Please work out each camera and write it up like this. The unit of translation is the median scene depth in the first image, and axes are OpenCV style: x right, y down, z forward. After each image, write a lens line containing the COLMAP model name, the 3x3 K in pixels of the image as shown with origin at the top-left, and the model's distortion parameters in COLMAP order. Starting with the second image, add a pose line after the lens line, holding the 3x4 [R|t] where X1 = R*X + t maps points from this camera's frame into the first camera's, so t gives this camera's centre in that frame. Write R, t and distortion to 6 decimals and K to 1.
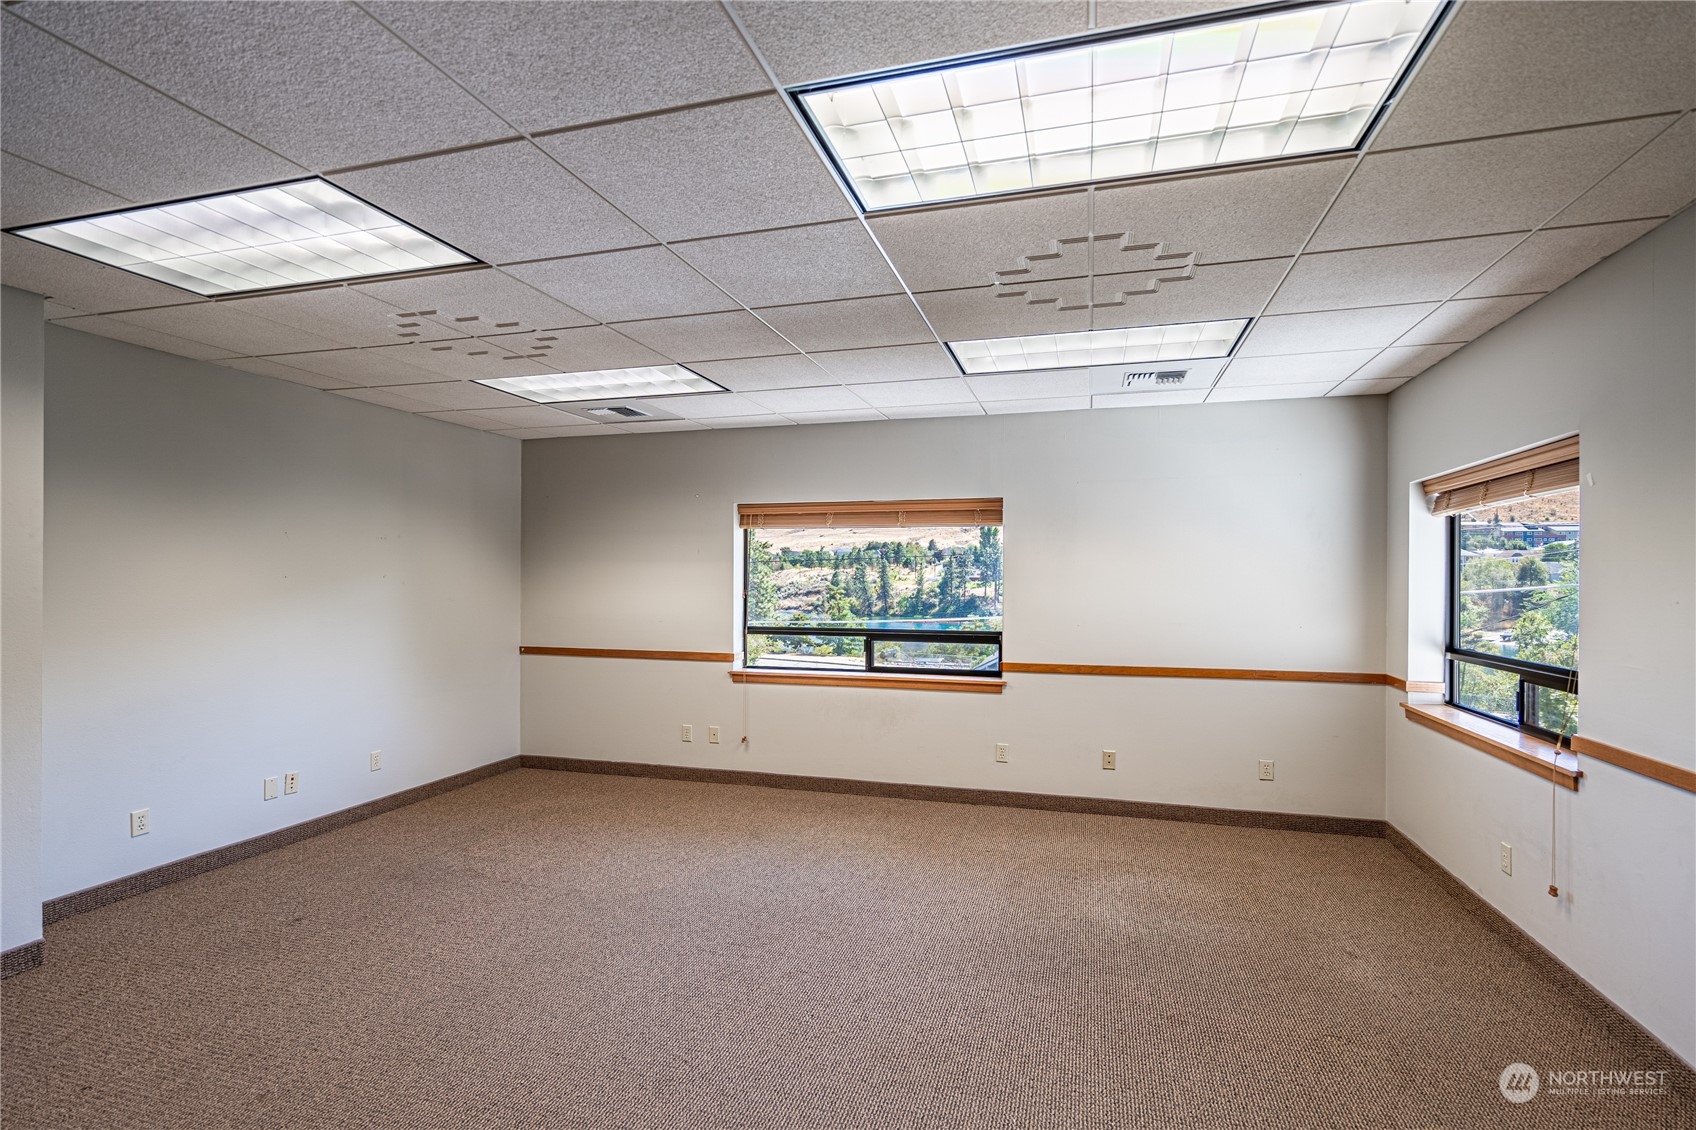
lens RADIAL K [[819.2, 0, 843.1], [0, 819.2, 572.5], [0, 0, 1]] dist [-0.006249, 0.005084]
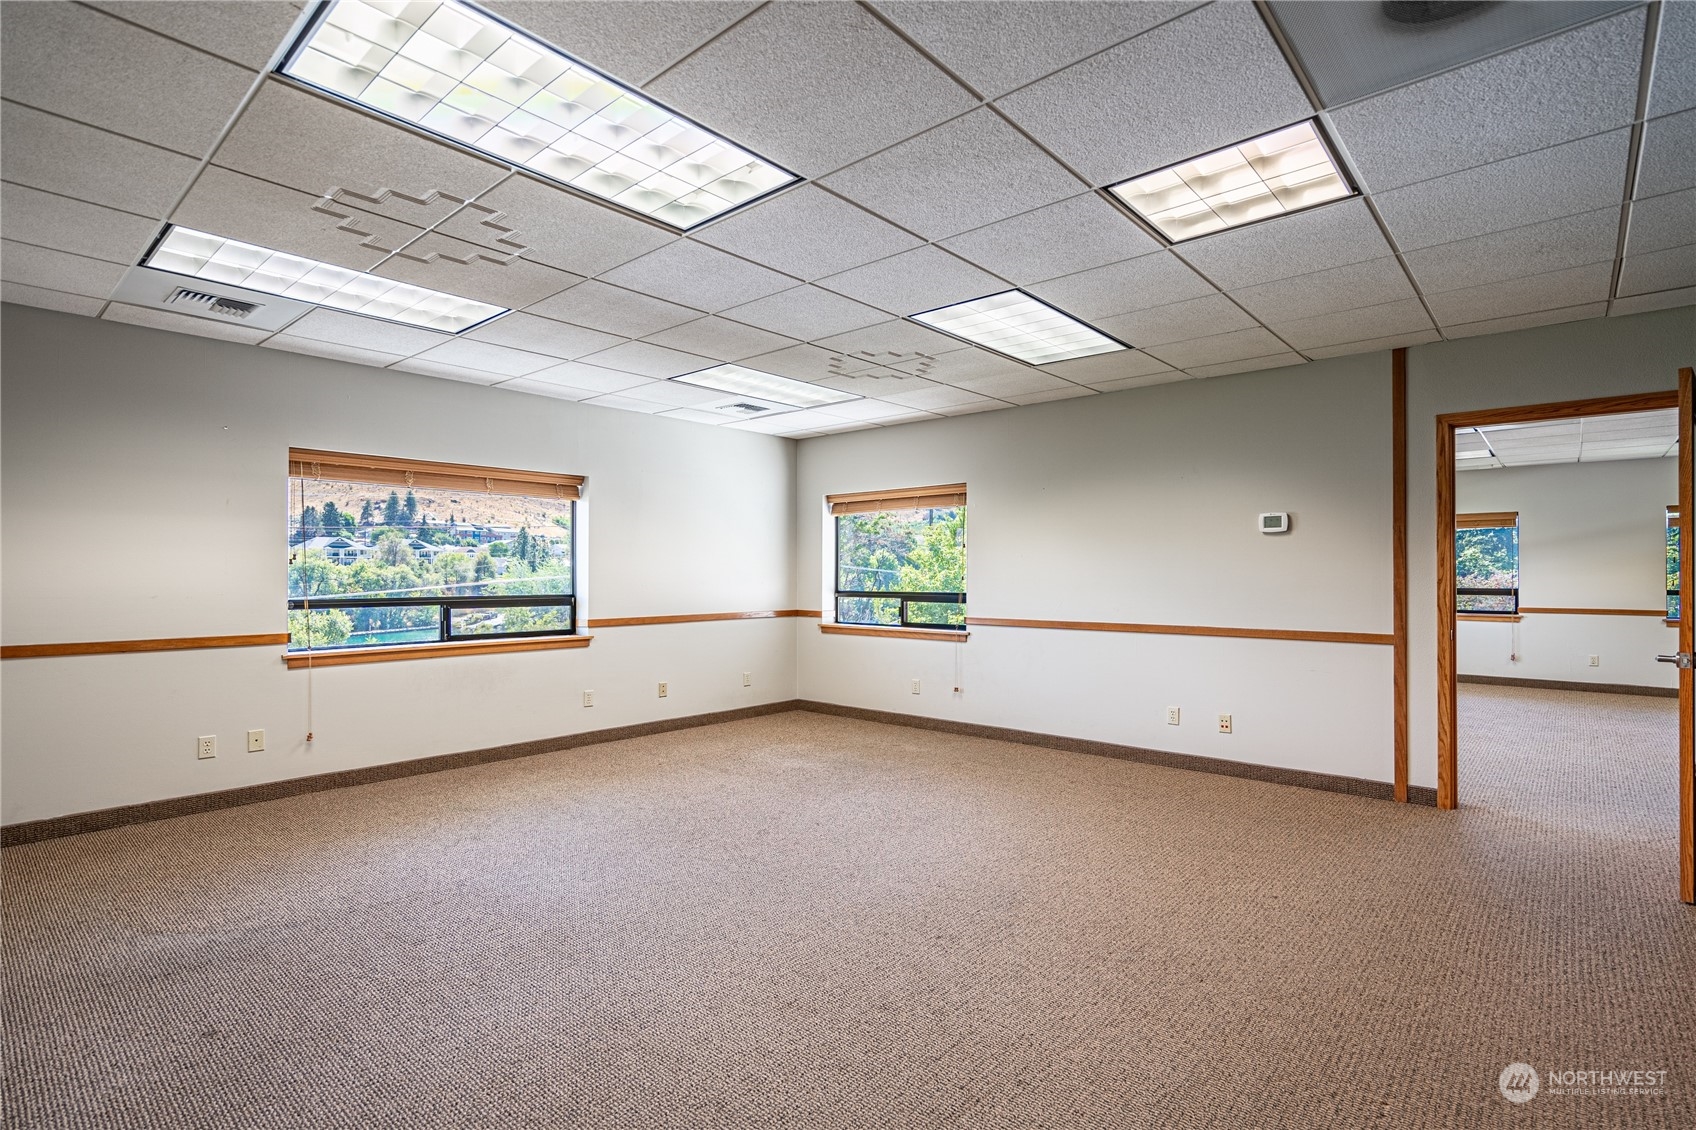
lens RADIAL K [[819.2, 0, 869.8], [0, 819.2, 557.4], [0, 0, 1]] dist [-0.006249, 0.005084]
pose [[0.409468, 0.014867, 0.912203, -0.746613], [-0.006015, 0.999889, -0.013597, 0.038424], [-0.912305, 0.000081, 0.409512, 0.184020]]
